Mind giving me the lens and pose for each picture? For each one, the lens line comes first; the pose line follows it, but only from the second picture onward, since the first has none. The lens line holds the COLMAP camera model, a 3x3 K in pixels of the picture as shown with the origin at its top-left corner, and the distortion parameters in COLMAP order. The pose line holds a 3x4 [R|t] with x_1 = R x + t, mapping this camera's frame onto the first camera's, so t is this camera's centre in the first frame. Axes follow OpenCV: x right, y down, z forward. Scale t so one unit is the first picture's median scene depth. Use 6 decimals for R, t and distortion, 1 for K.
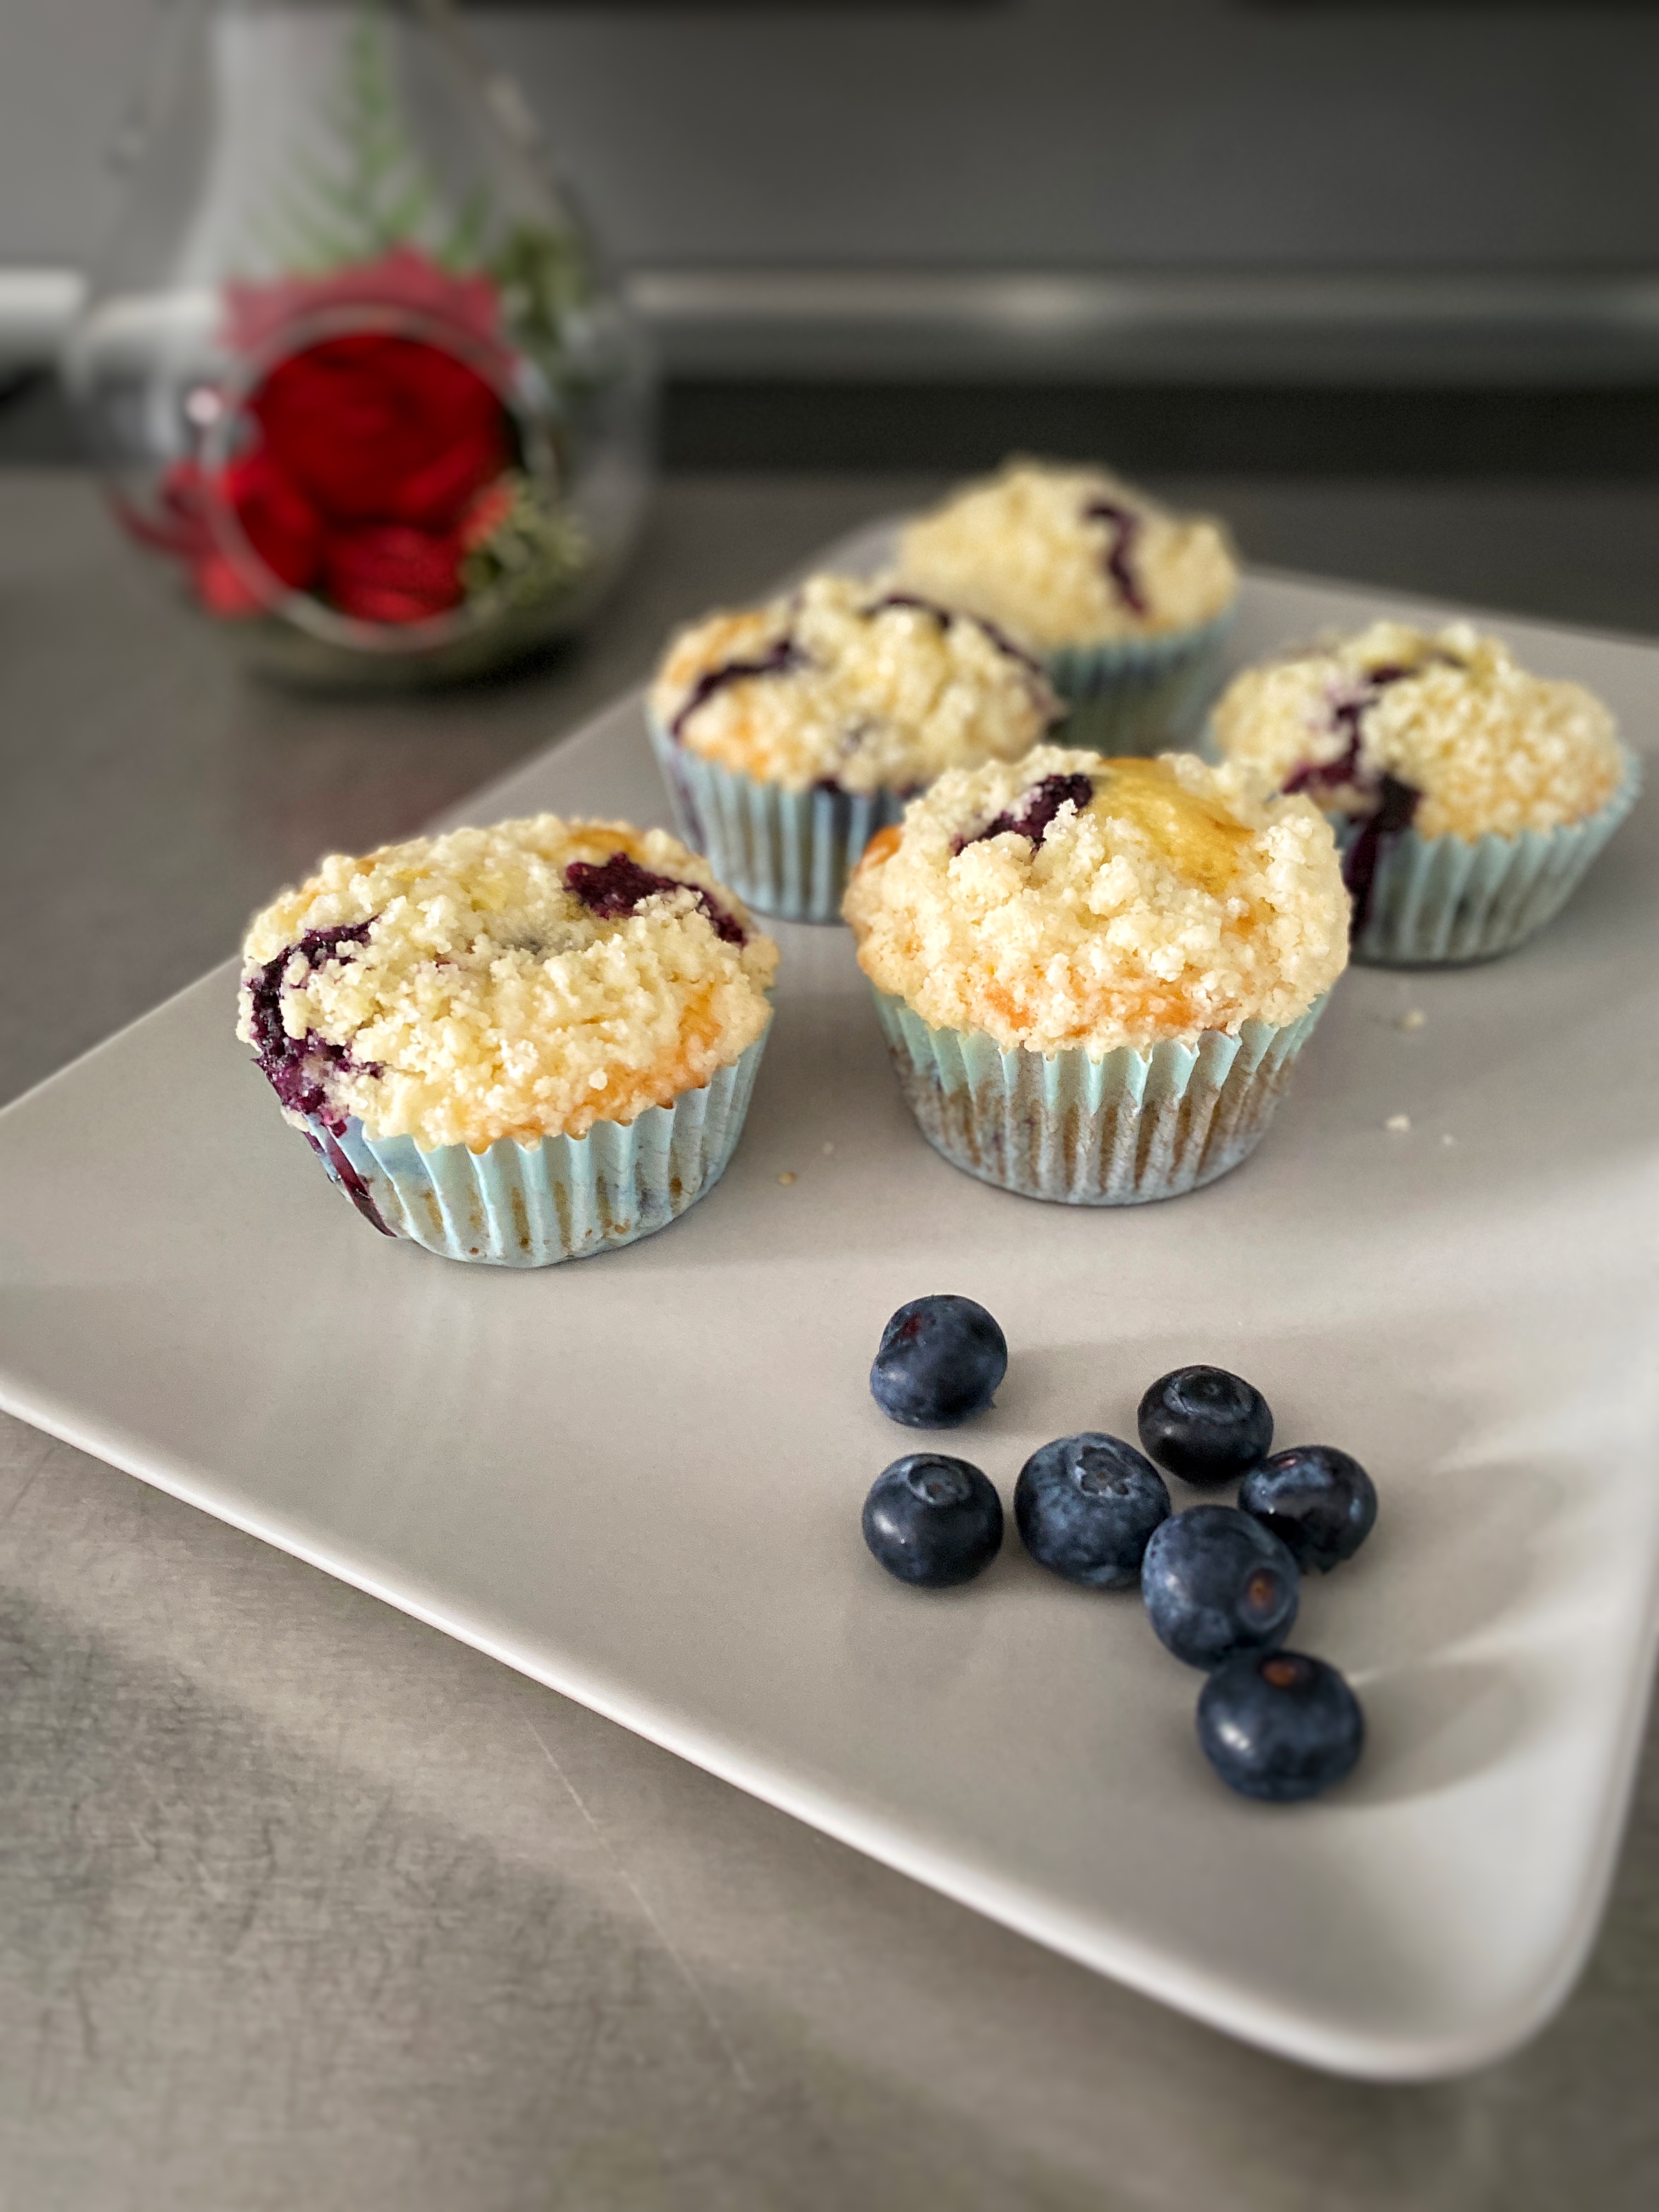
lens RADIAL K [[1712.9, 0, 829.5], [0, 1712.9, 1106.0], [0, 0, 1]] dist [0.189606, -0.578960]
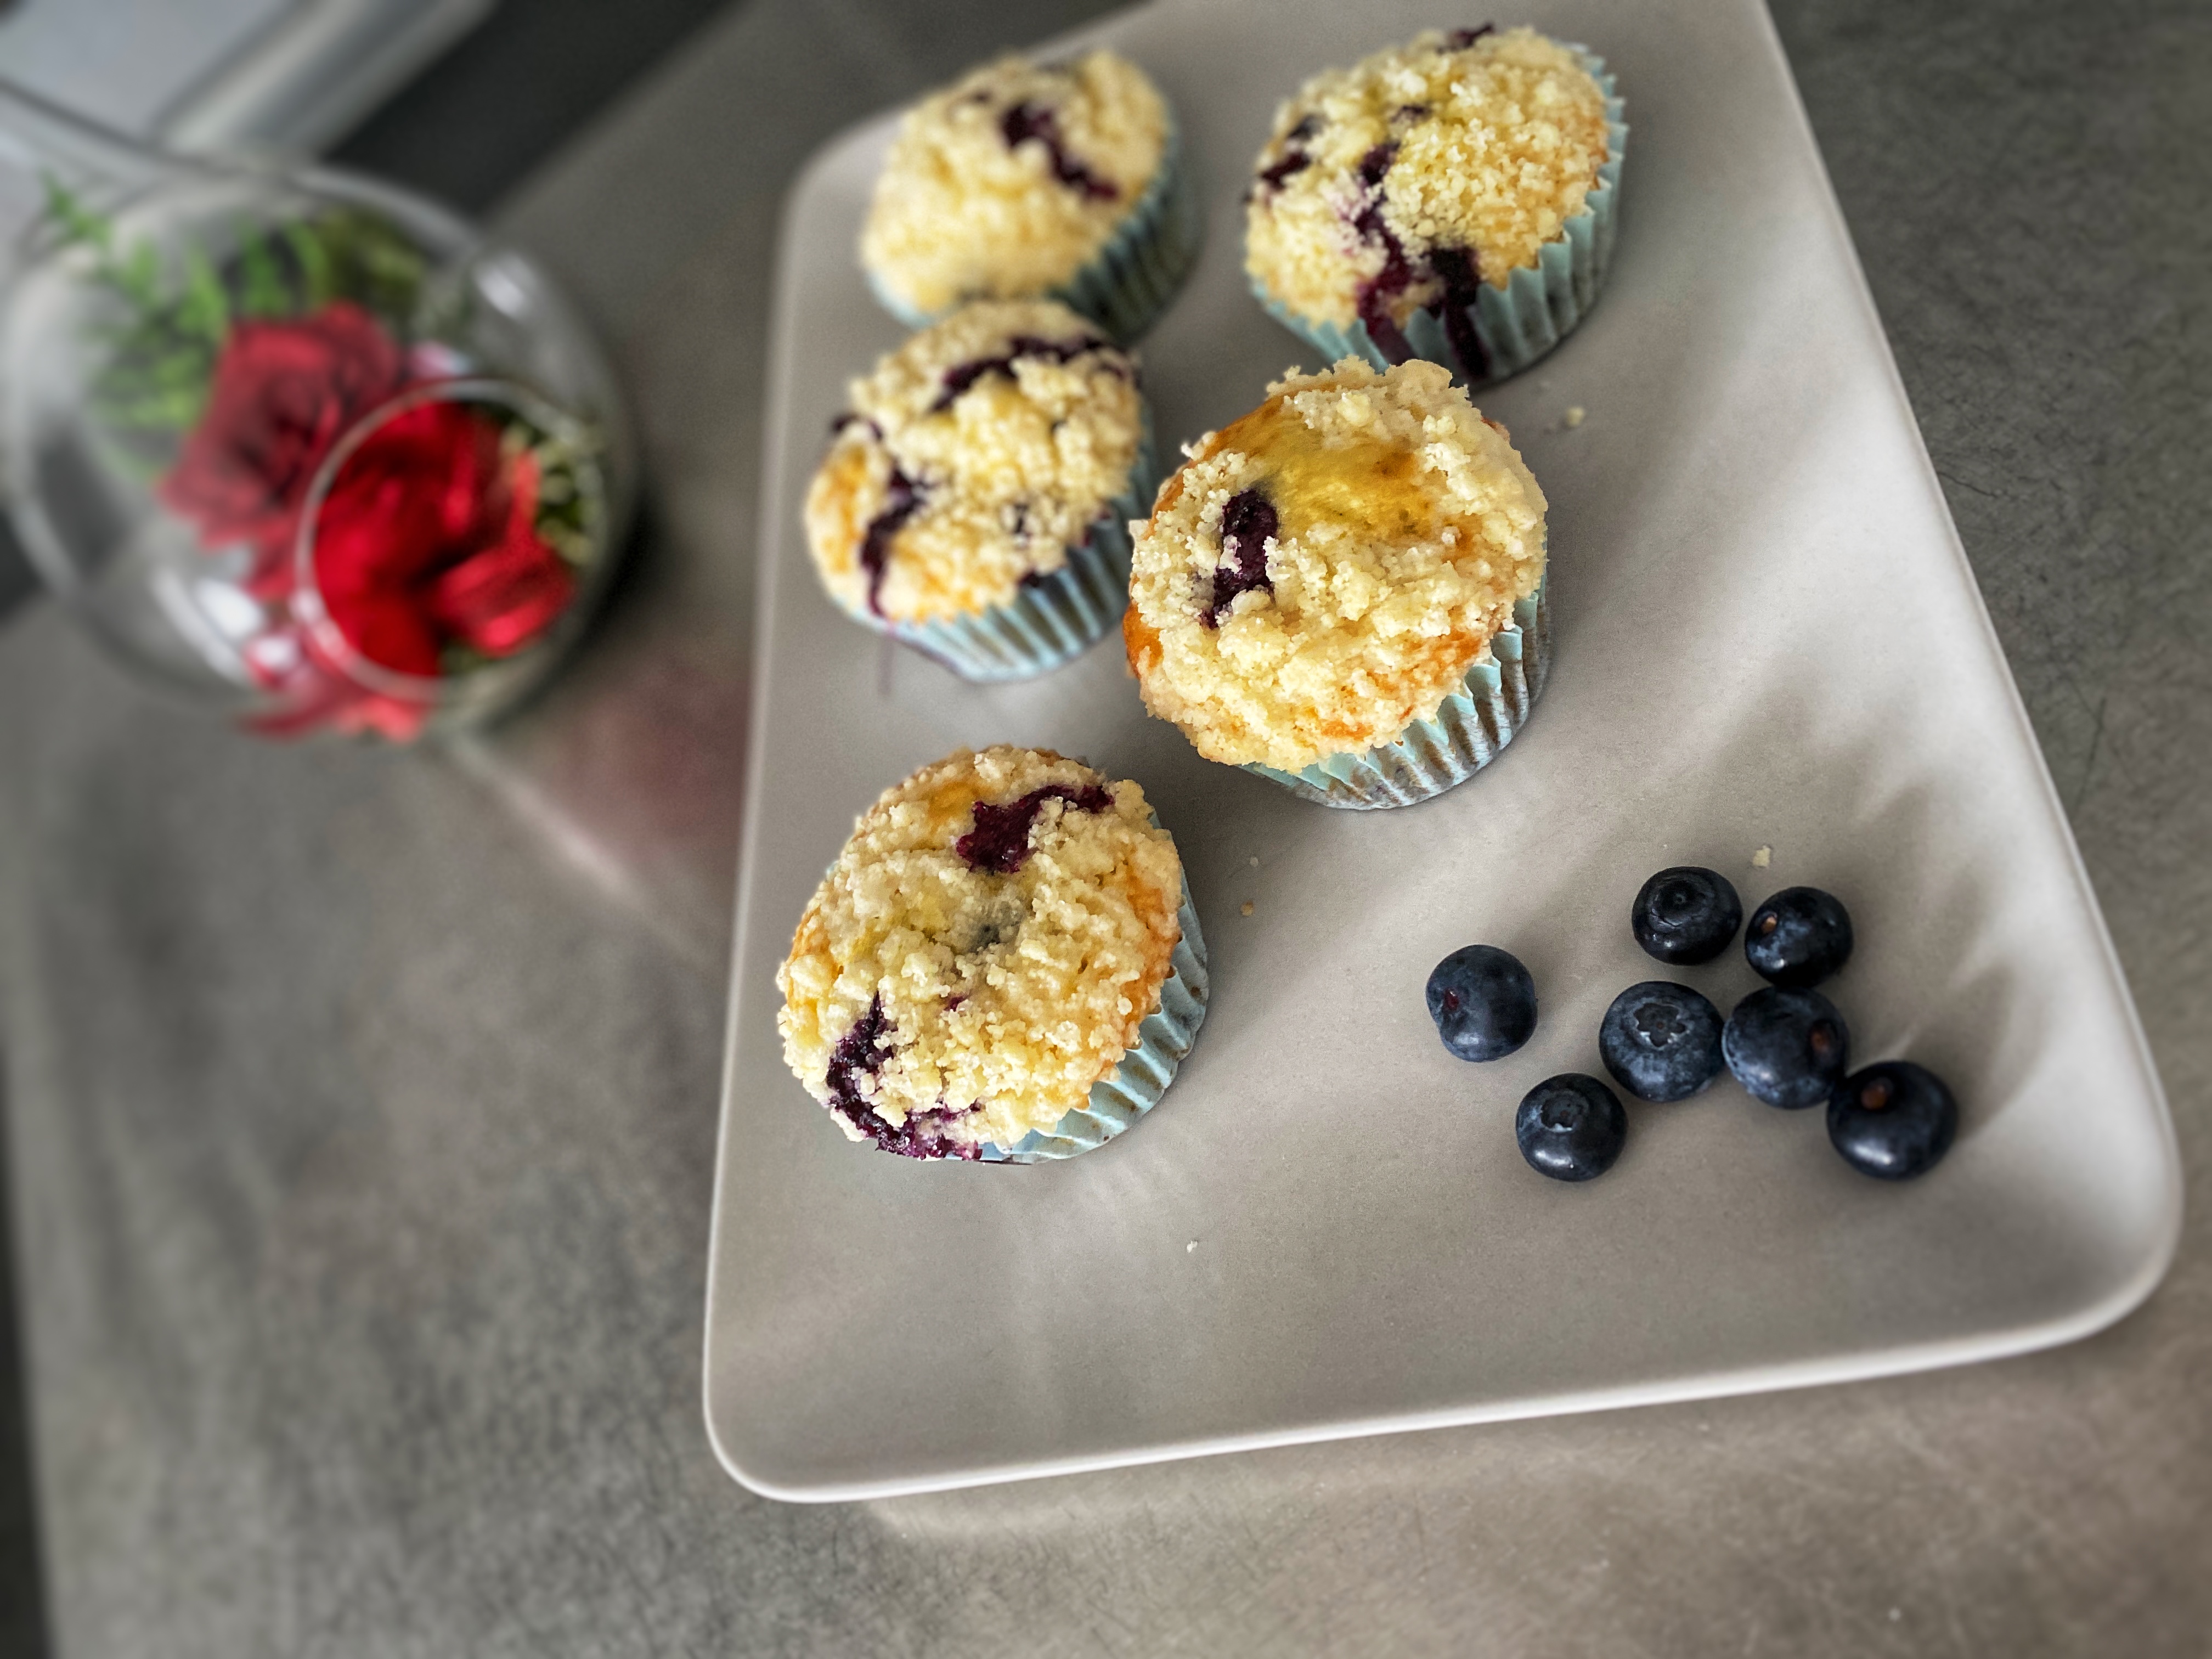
lens RADIAL K [[1712.9, 0, 1091.2], [0, 1712.9, 830.9], [0, 0, 1]] dist [0.189606, -0.578960]
pose [[0.779169, -0.622963, -0.069373, 0.007883], [0.616779, 0.742261, 0.261977, -0.416888], [-0.111710, -0.246912, 0.962577, -0.127796]]
